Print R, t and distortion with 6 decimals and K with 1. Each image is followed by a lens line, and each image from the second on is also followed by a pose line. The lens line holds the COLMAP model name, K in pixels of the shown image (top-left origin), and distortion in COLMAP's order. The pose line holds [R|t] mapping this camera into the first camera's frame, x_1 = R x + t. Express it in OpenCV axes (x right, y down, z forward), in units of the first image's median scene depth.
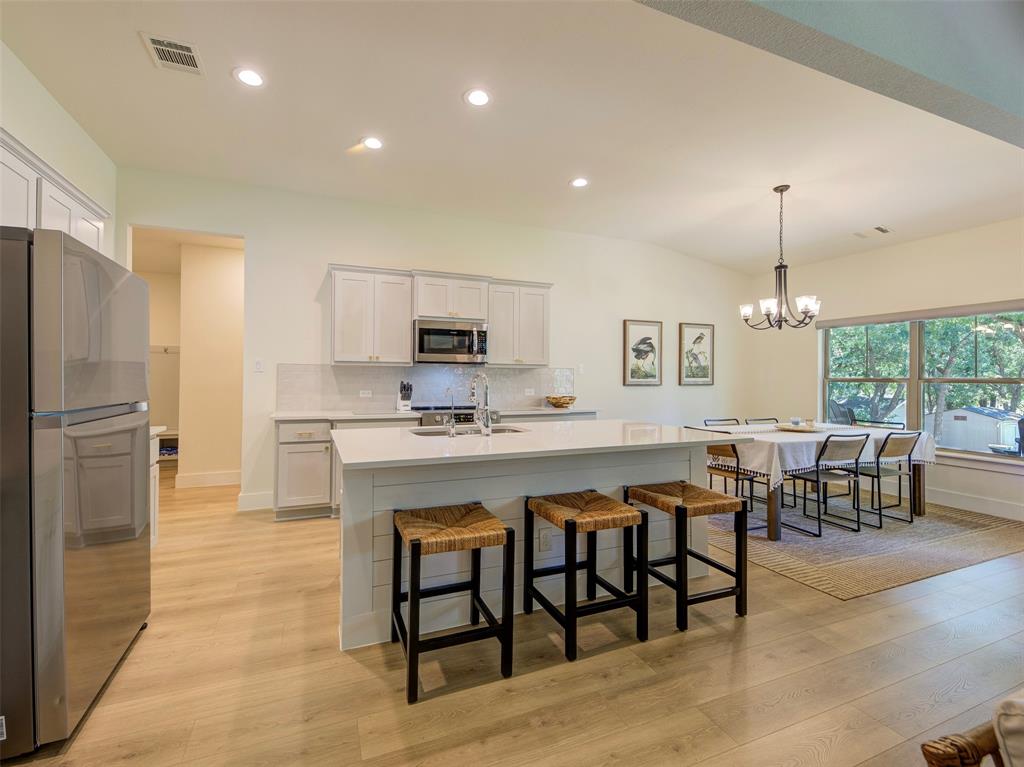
lens RADIAL K [[430.3, 0, 473.9], [0, 430.3, 375.3], [0, 0, 1]] dist [0.011962, -0.001502]
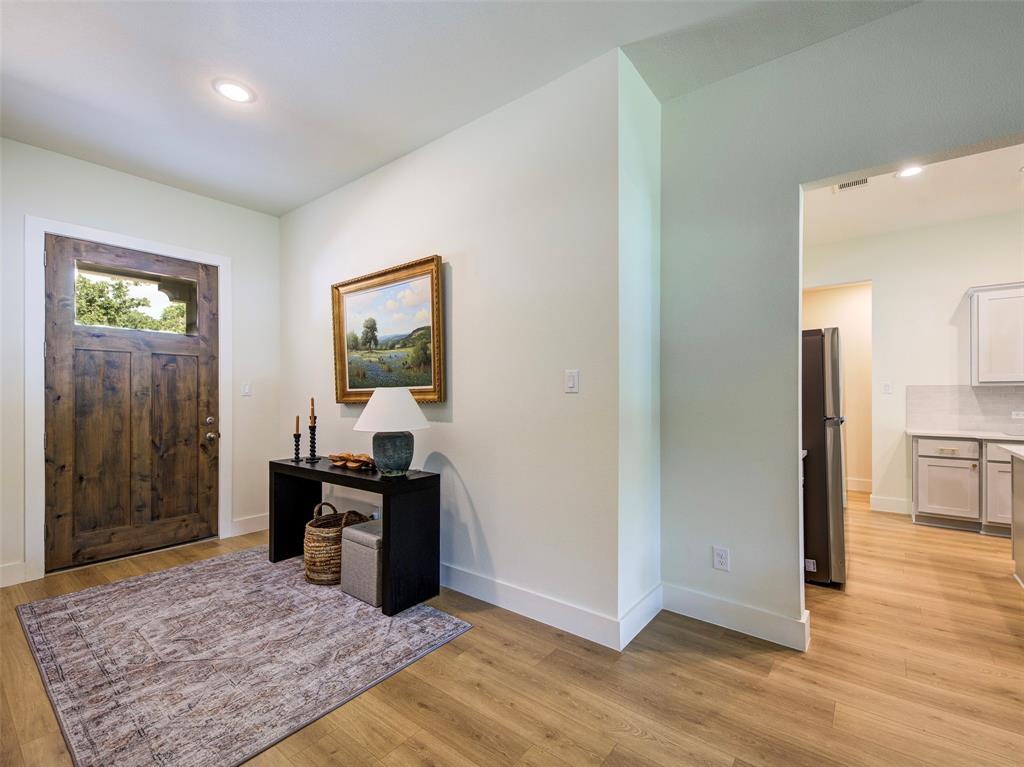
lens RADIAL K [[454.9, 0, 530.1], [0, 454.9, 395.1], [0, 0, 1]] dist [0.010515, -0.001005]
pose [[0.536279, -0.010602, -0.843974, 0.020120], [0.013937, 0.999896, -0.003704, -0.011483], [0.843926, -0.009776, 0.536371, -0.440839]]
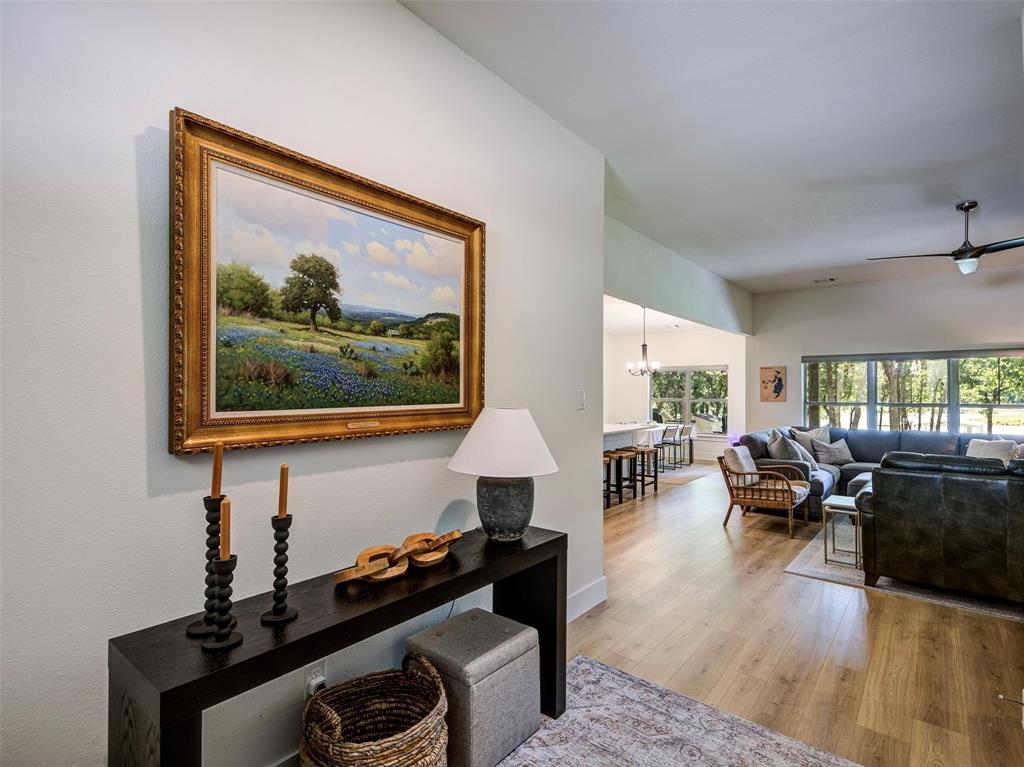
lens RADIAL K [[515.7, 0, 549.5], [0, 515.7, 391.2], [0, 0, 1]] dist [0.027724, -0.000002]
pose [[0.836459, -0.003715, 0.548017, -0.903114], [0.000820, 0.999984, 0.005527, -0.047964], [-0.548029, -0.004174, 0.836449, -0.707836]]
